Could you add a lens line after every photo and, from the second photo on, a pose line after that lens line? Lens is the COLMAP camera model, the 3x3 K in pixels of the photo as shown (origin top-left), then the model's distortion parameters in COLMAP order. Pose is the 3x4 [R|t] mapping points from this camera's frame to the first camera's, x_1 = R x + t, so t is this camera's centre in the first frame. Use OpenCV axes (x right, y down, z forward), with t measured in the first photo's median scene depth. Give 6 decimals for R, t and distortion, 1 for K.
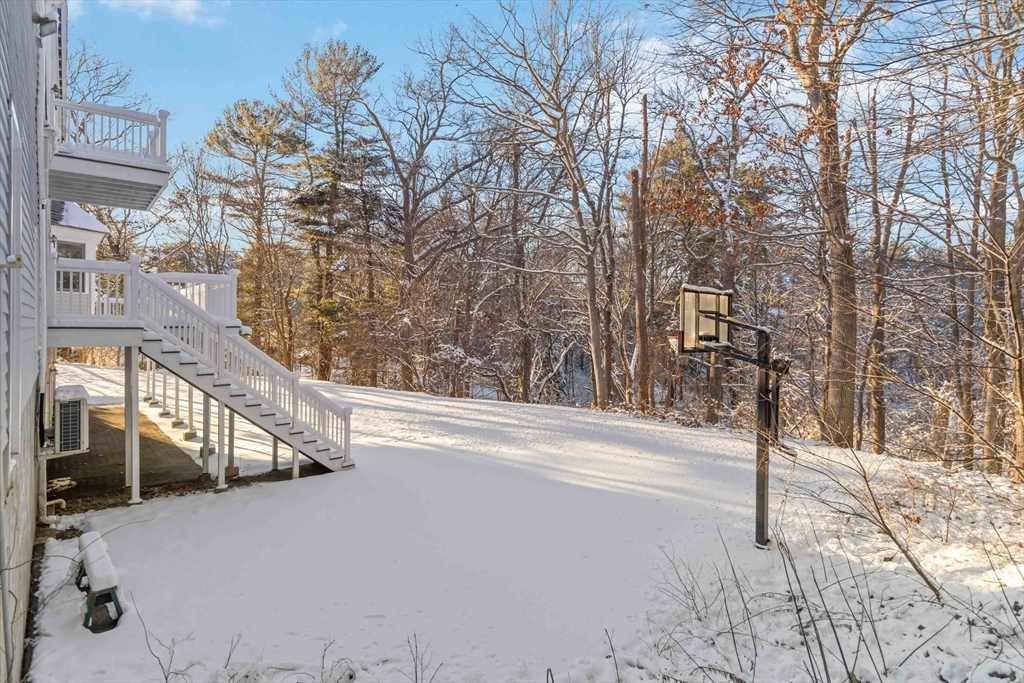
lens RADIAL K [[567.5, 0, 512.0], [0, 567.5, 341.5], [0, 0, 1]] dist [0.032612, 0.000140]
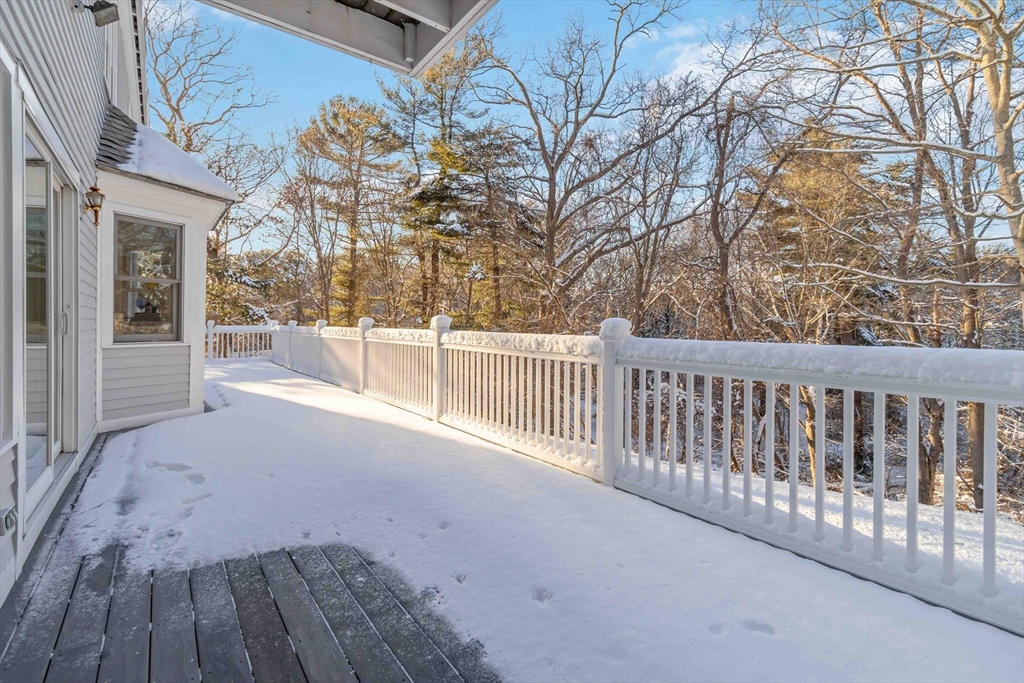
lens RADIAL K [[473.8, 0, 512.0], [0, 473.8, 341.5], [0, 0, 1]] dist [-0.000820, -0.000032]
pose [[0.999817, 0.000511, -0.019123, -0.182631], [-0.000245, 0.999903, 0.013898, -0.033358], [0.019128, -0.013891, 0.999721, 0.244225]]
